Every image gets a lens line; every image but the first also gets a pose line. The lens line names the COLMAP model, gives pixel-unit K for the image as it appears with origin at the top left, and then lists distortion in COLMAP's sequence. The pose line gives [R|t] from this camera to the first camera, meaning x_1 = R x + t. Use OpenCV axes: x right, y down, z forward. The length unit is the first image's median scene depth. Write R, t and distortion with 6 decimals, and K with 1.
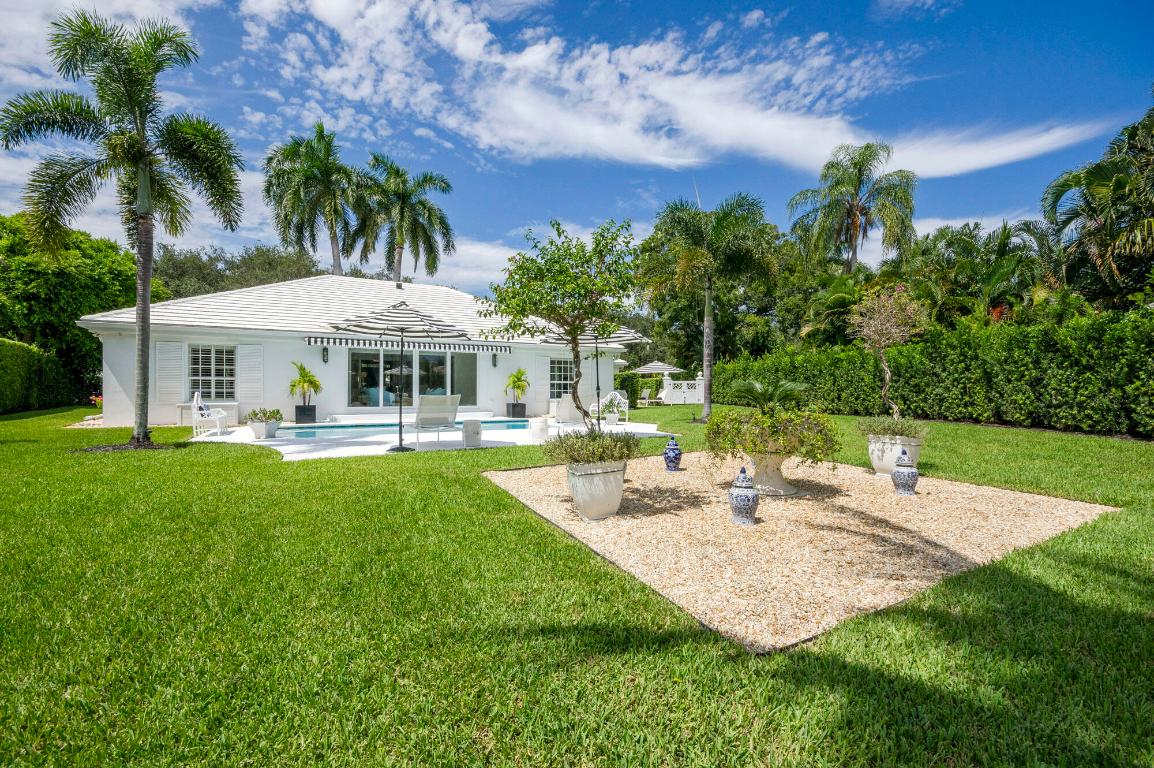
lens RADIAL K [[509.1, 0, 581.8], [0, 509.1, 387.8], [0, 0, 1]] dist [0.016838, -0.017823]
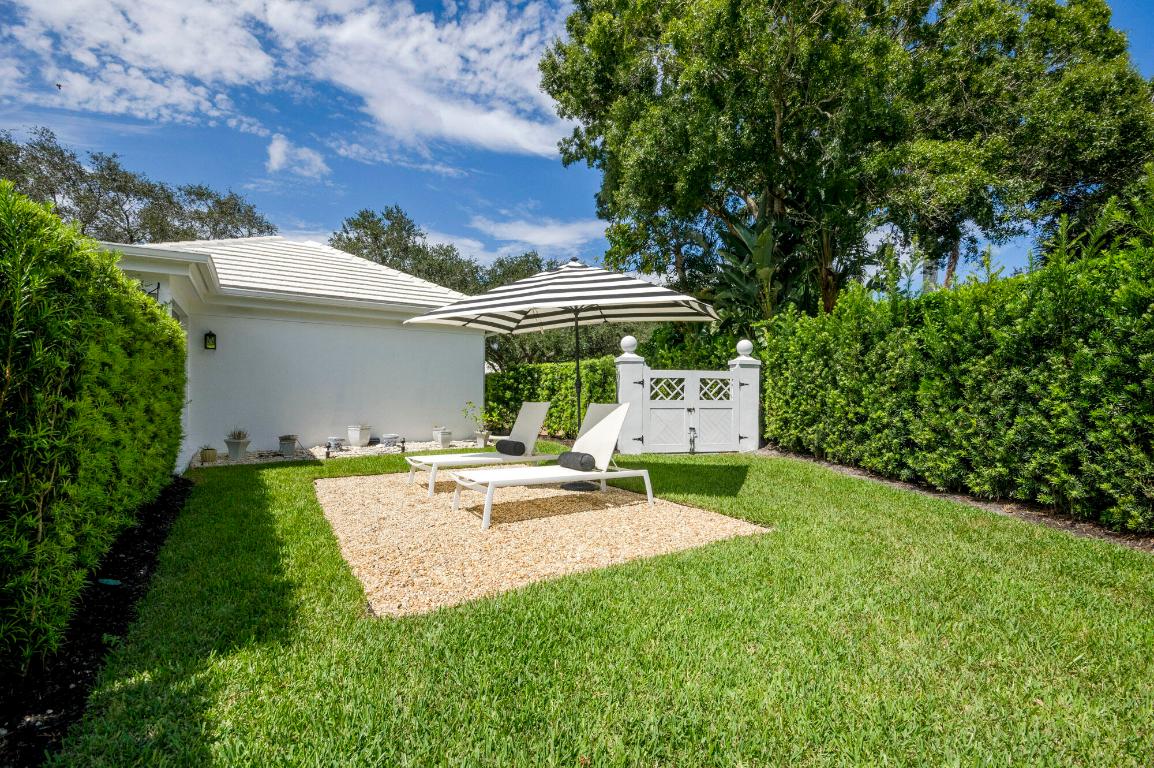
lens RADIAL K [[509.1, 0, 581.8], [0, 509.1, 387.8], [0, 0, 1]] dist [0.016838, -0.017823]
pose [[0.998222, 0.011536, 0.058475, 0.030246], [-0.011585, 0.999933, 0.000492, -0.000782], [-0.058465, -0.001168, 0.998289, 0.175090]]
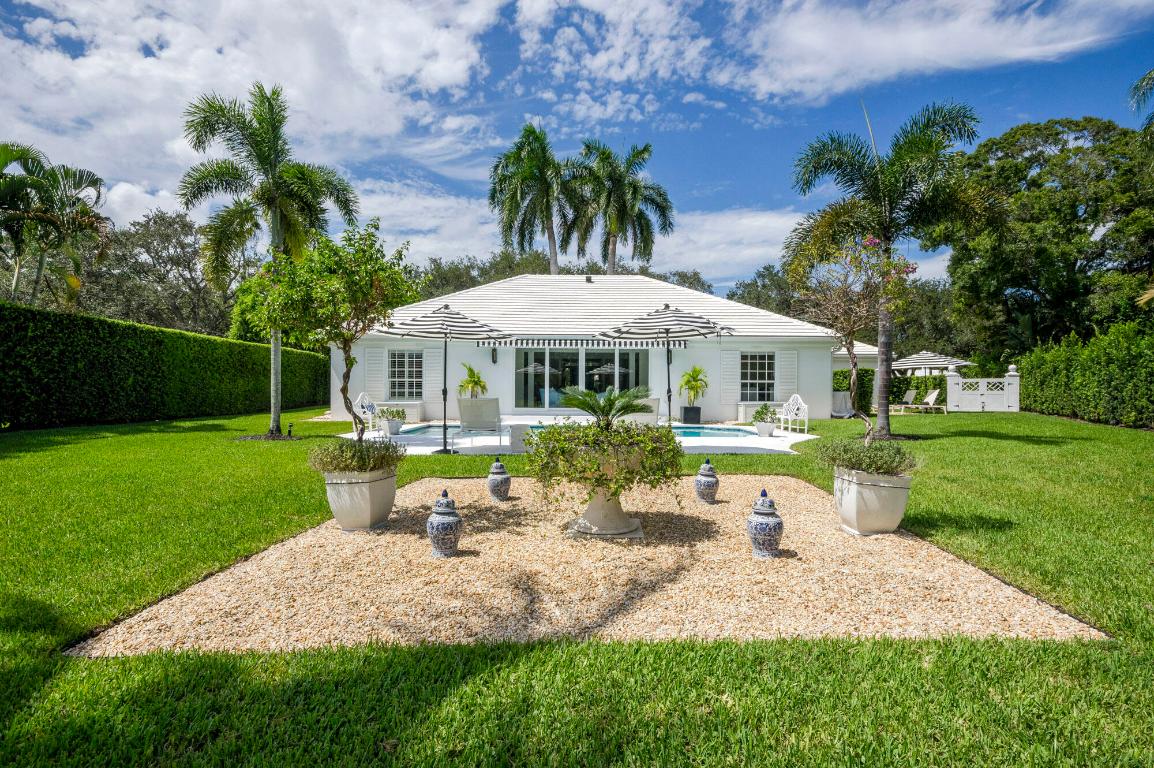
lens RADIAL K [[594.4, 0, 577.0], [0, 594.4, 384.0], [0, 0, 1]] dist [0.015847, -0.000689]
pose [[0.869224, -0.001066, -0.494418, 0.030171], [-0.001026, 0.999992, -0.003960, -0.000541], [0.494418, 0.003949, 0.869215, 0.007304]]
